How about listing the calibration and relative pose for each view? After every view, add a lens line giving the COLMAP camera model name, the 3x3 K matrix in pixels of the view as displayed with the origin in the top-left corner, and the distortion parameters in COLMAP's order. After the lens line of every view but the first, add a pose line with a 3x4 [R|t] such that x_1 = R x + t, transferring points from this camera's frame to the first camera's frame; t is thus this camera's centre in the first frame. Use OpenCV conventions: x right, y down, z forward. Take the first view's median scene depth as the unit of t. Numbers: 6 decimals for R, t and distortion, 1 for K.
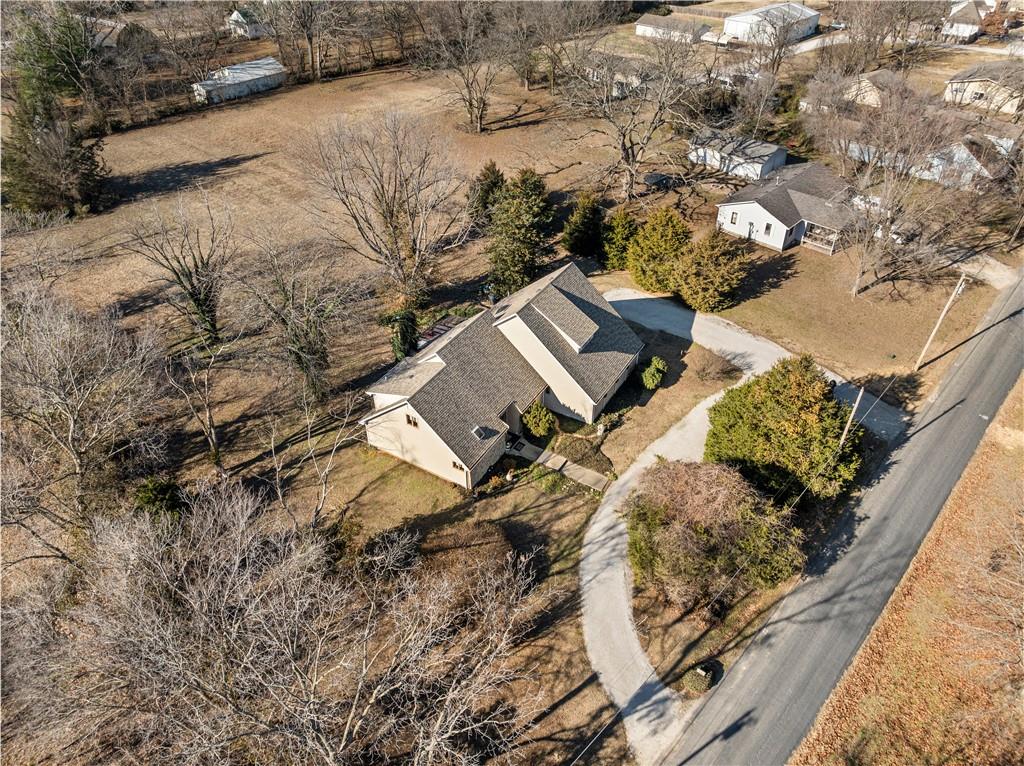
lens RADIAL K [[719.7, 0, 513.0], [0, 719.7, 381.6], [0, 0, 1]] dist [-0.046880, 0.012814]
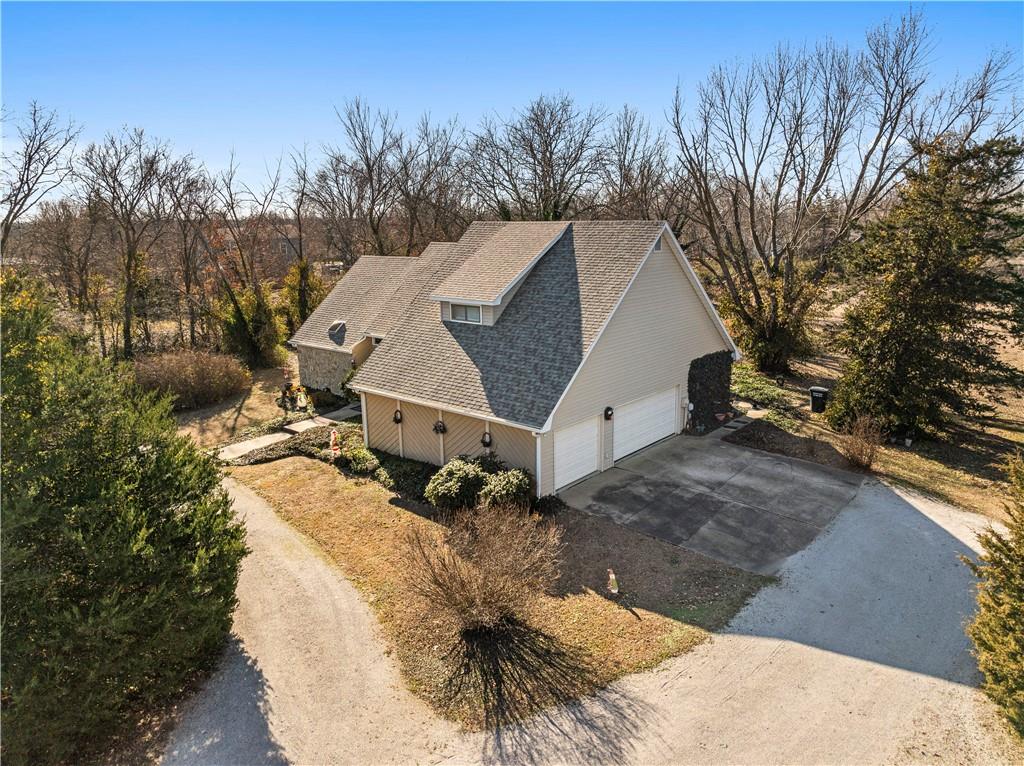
lens RADIAL K [[719.7, 0, 514.4], [0, 719.7, 382.9], [0, 0, 1]] dist [-0.046880, 0.012814]
pose [[-0.167804, 0.229966, -0.958623, 0.585095], [-0.590828, 0.754960, 0.284531, -0.183198], [0.789154, 0.614127, 0.009185, 1.110444]]
